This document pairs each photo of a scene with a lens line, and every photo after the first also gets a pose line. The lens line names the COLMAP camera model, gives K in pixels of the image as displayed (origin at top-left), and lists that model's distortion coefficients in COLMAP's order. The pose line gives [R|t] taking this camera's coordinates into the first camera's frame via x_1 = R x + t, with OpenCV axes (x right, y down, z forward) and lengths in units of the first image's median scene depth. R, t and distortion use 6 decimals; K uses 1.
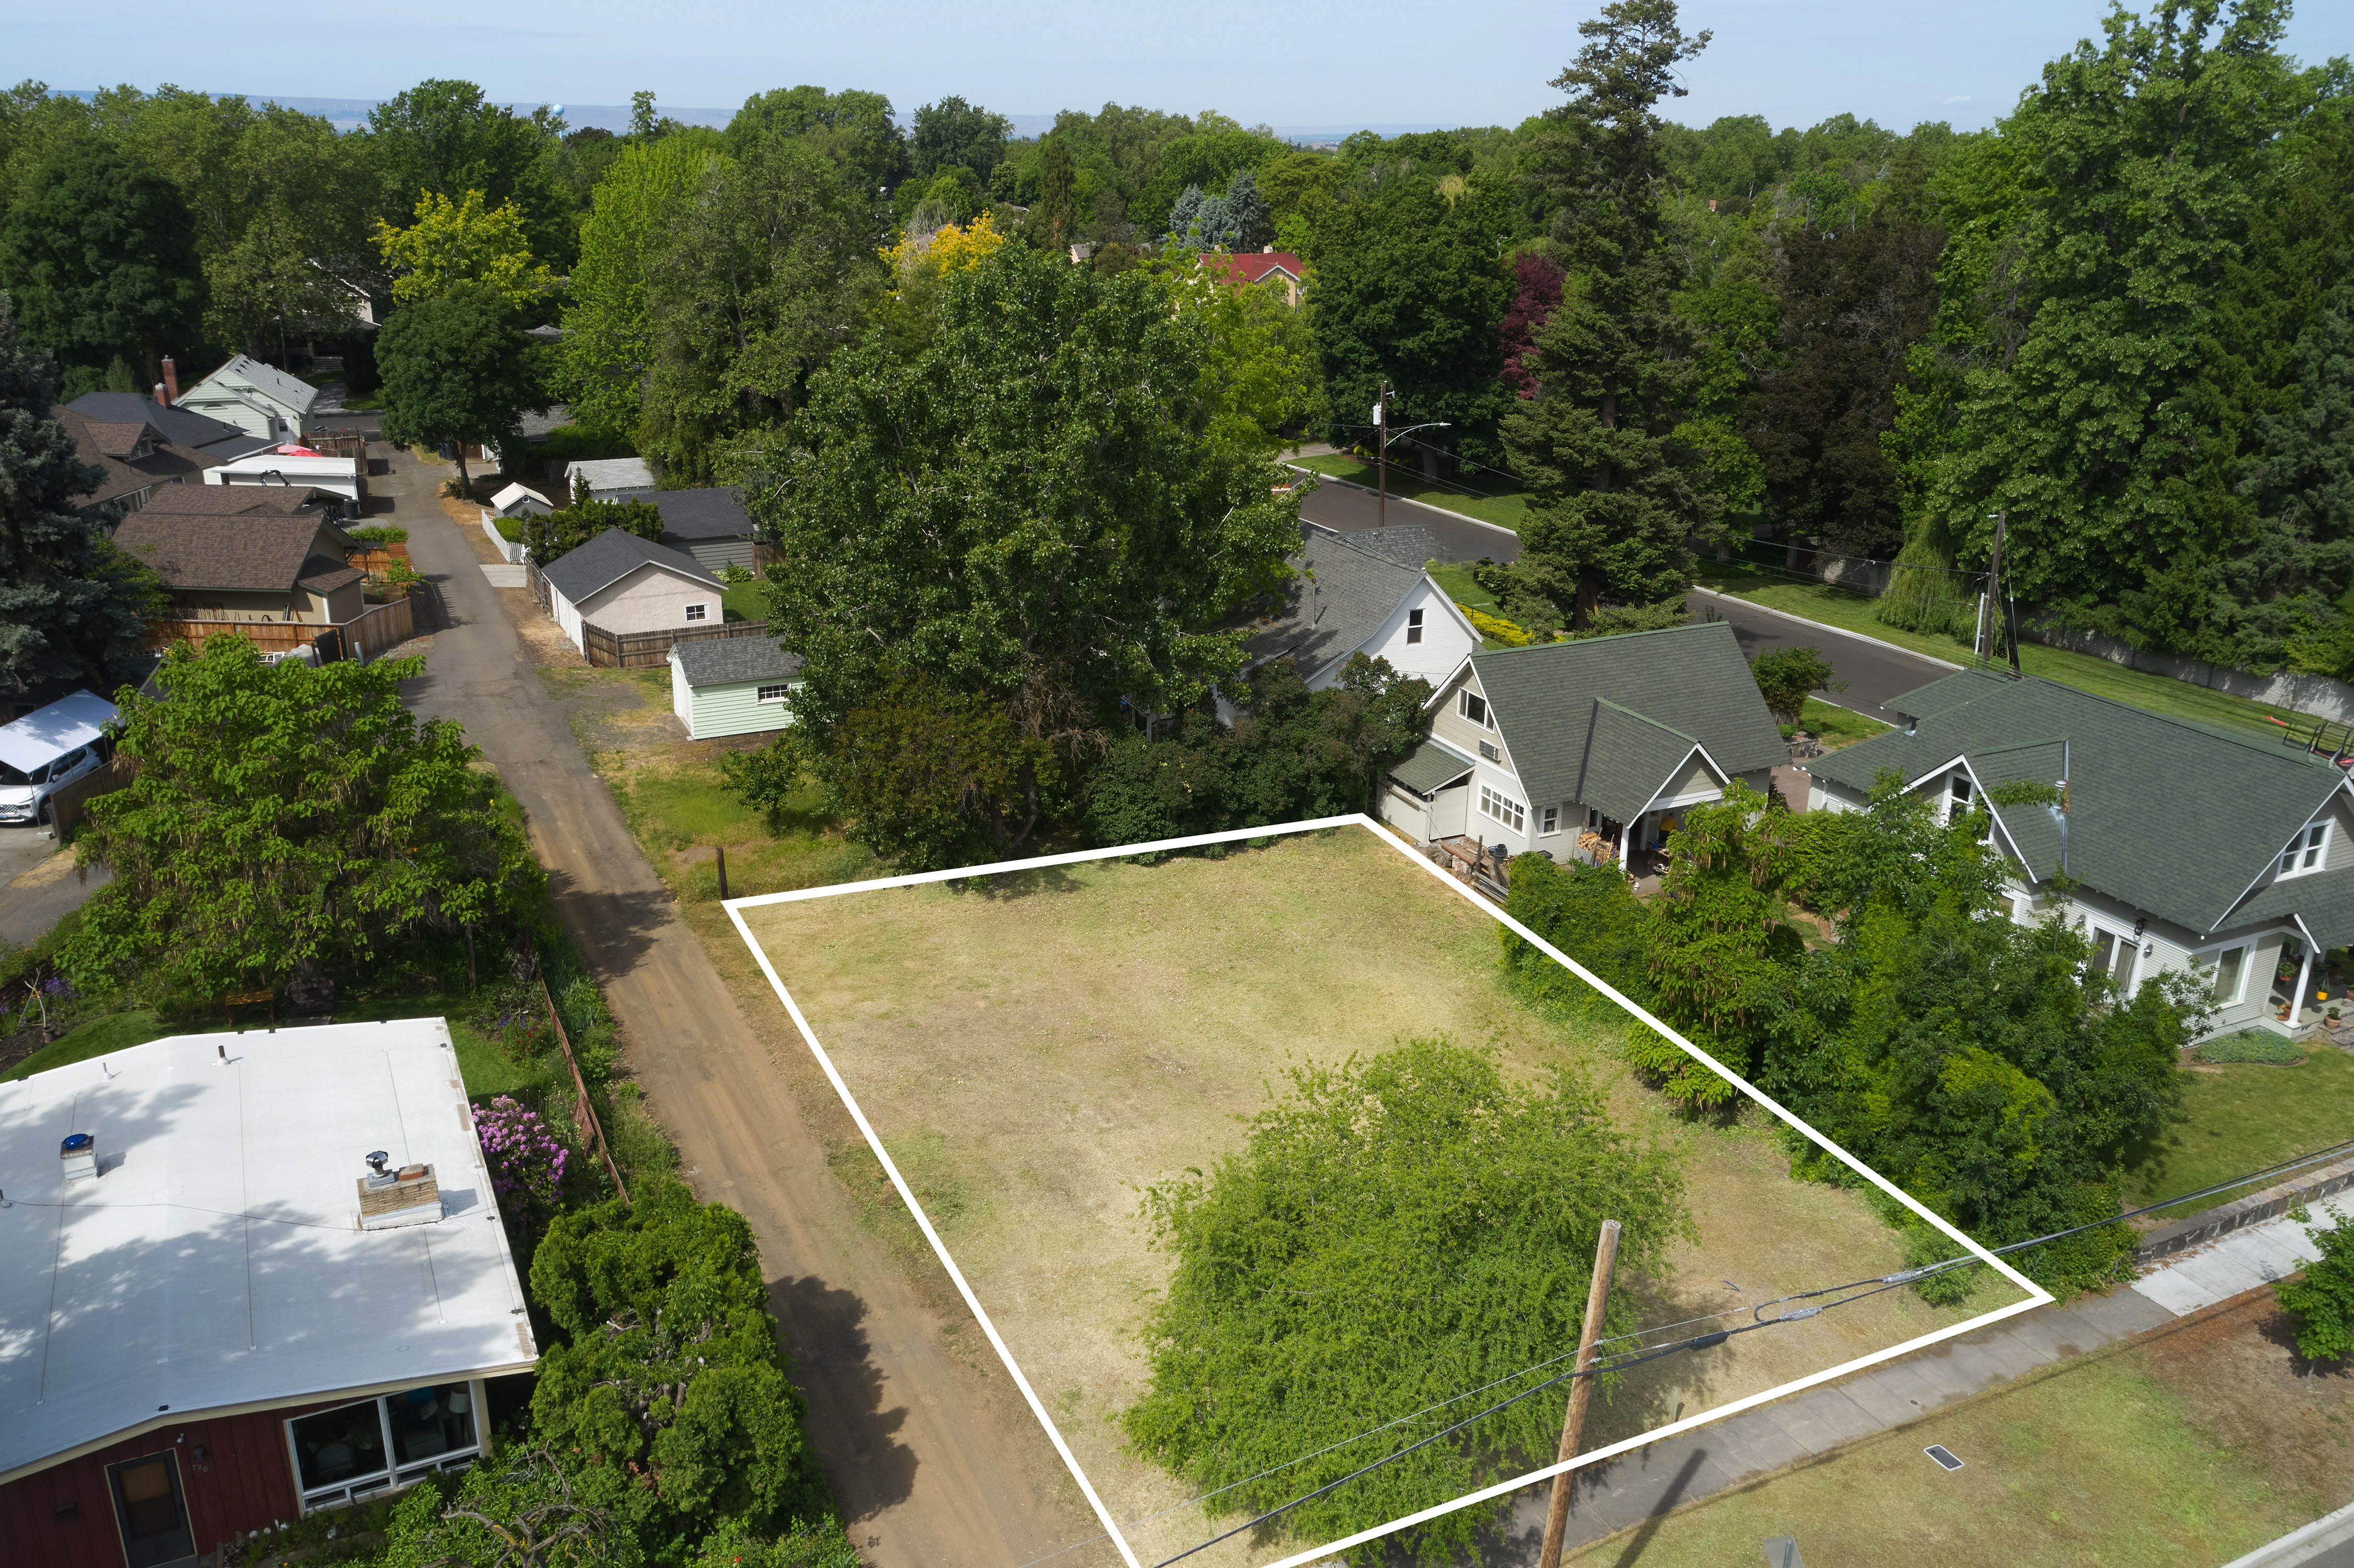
lens RADIAL K [[1872.8, 0, 1177.0], [0, 1872.8, 784.0], [0, 0, 1]] dist [-0.025276, 0.005402]
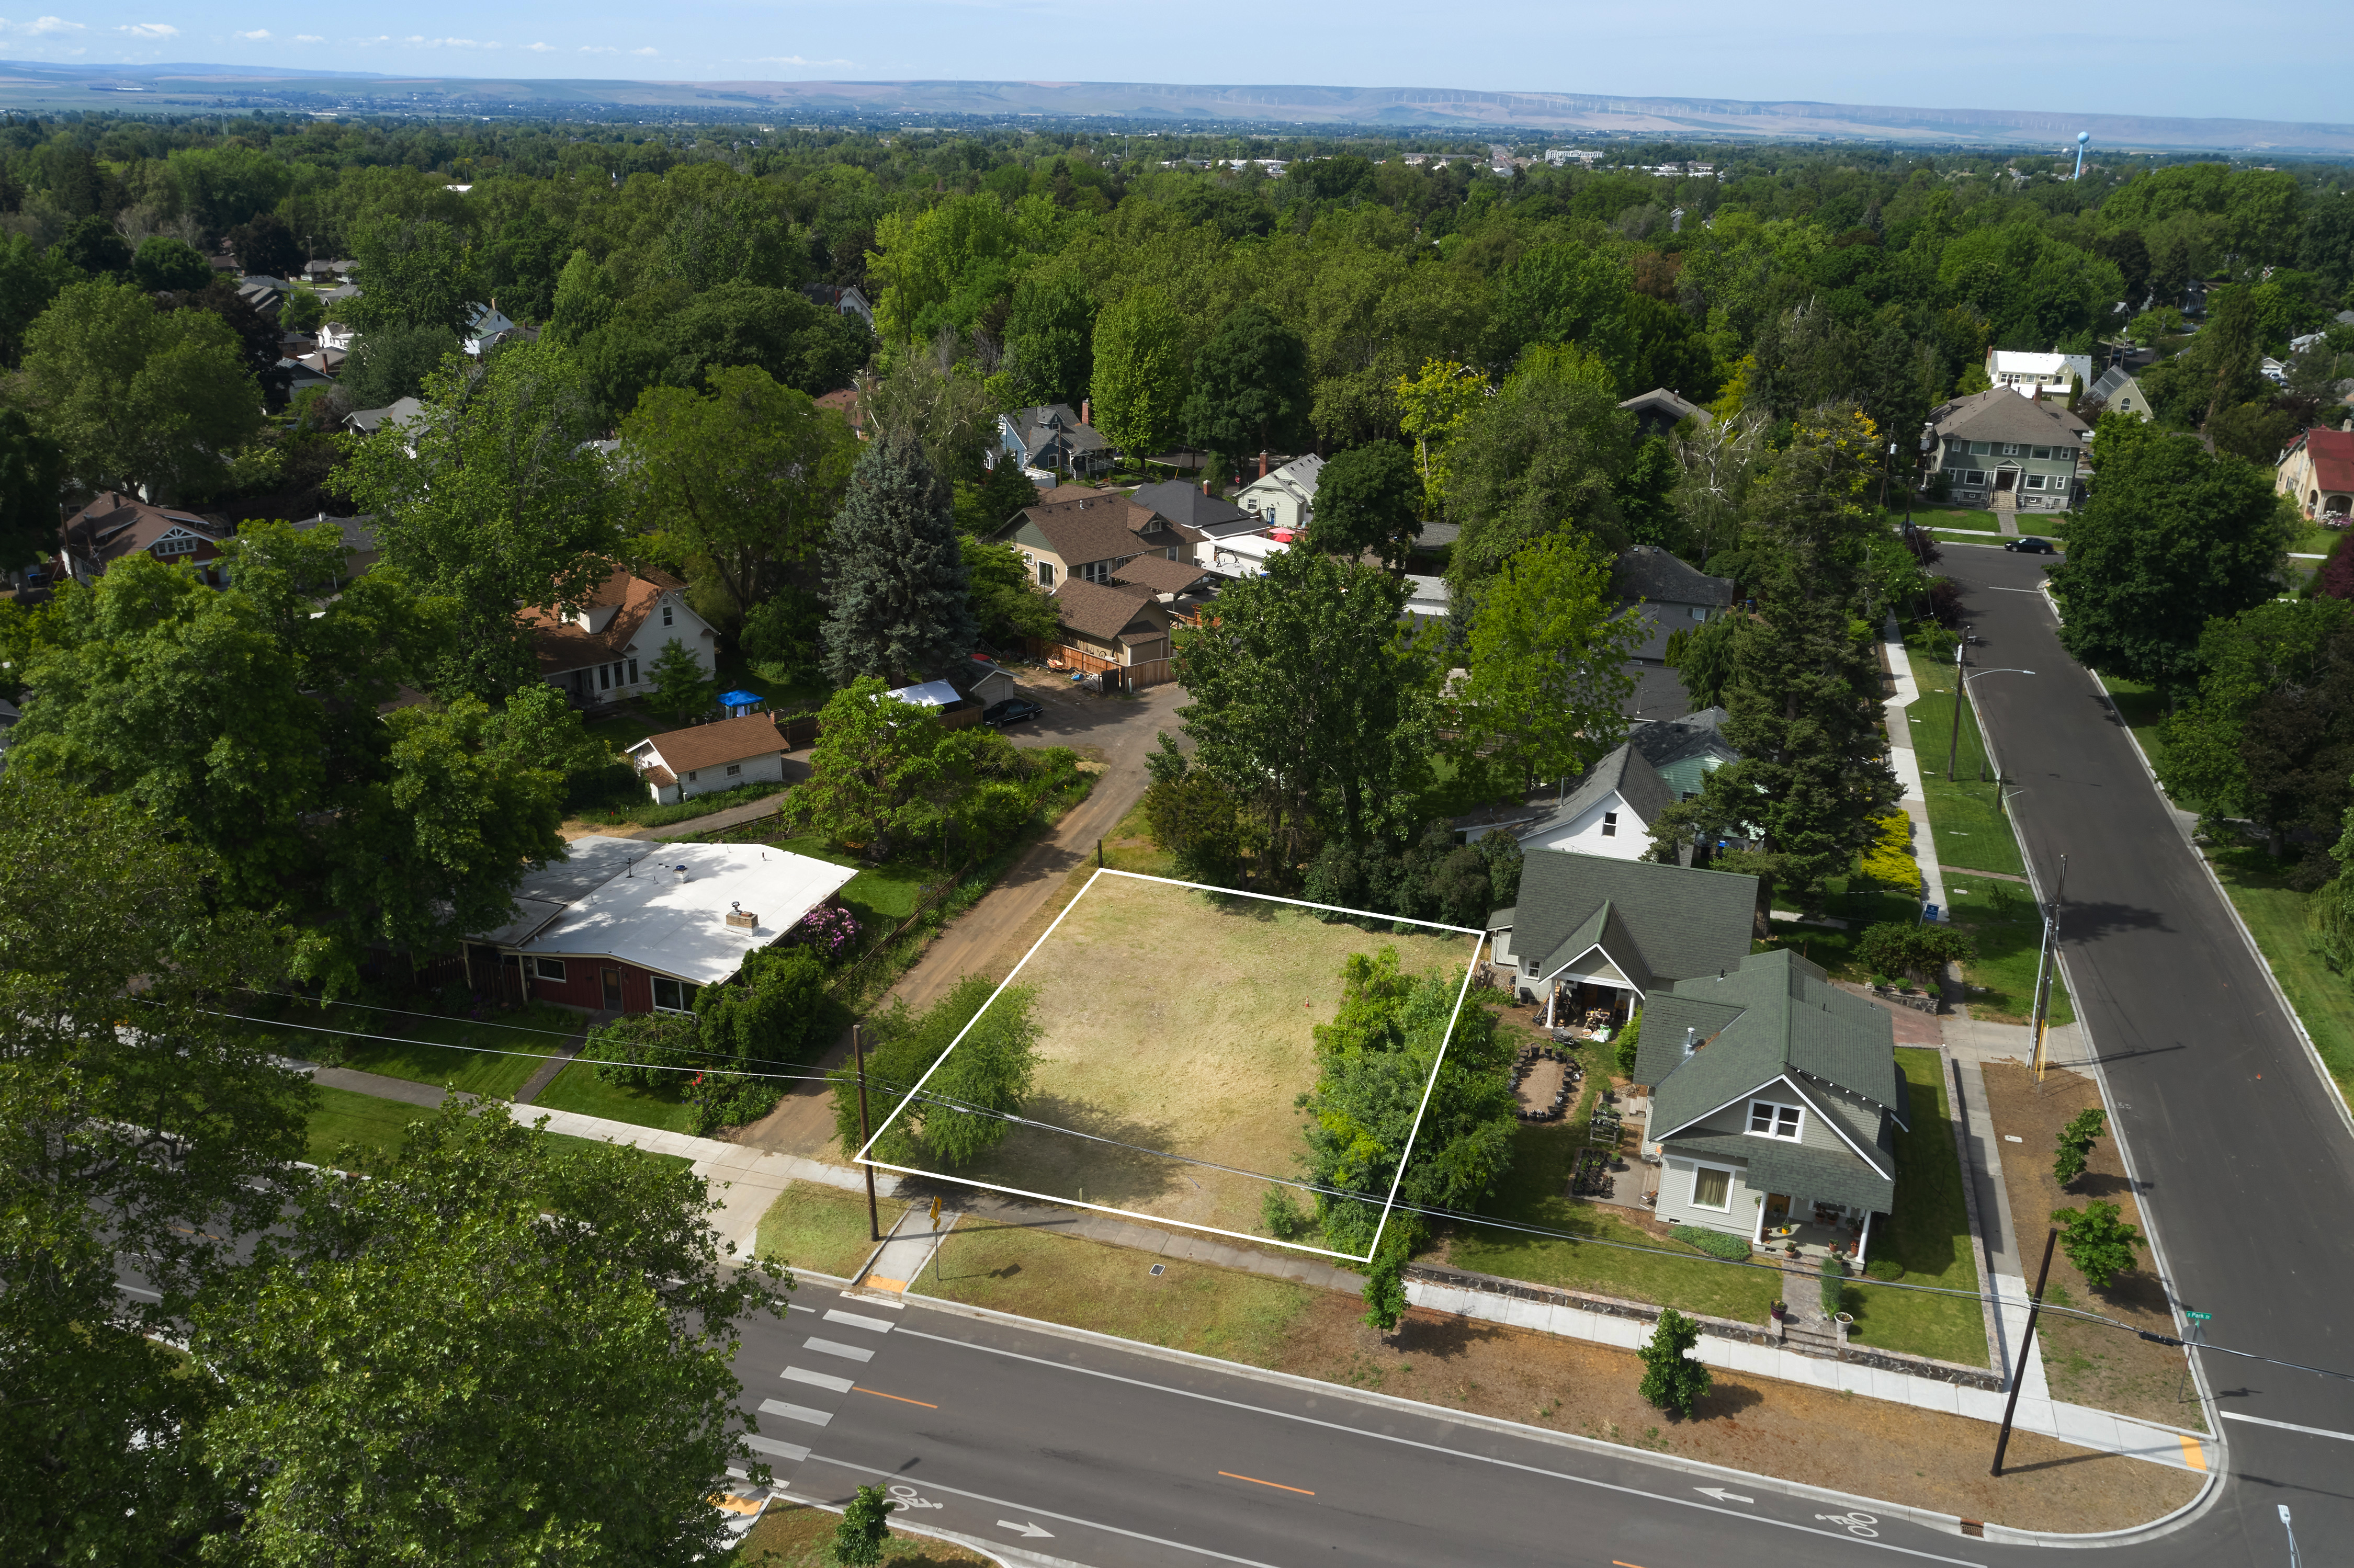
lens RADIAL K [[1872.8, 0, 1177.0], [0, 1872.8, 784.0], [0, 0, 1]] dist [-0.025276, 0.005402]
pose [[0.723204, 0.237696, -0.648442, 0.943400], [-0.239502, 0.966960, 0.087338, -0.188101], [0.647777, 0.092140, 0.756238, -0.321013]]
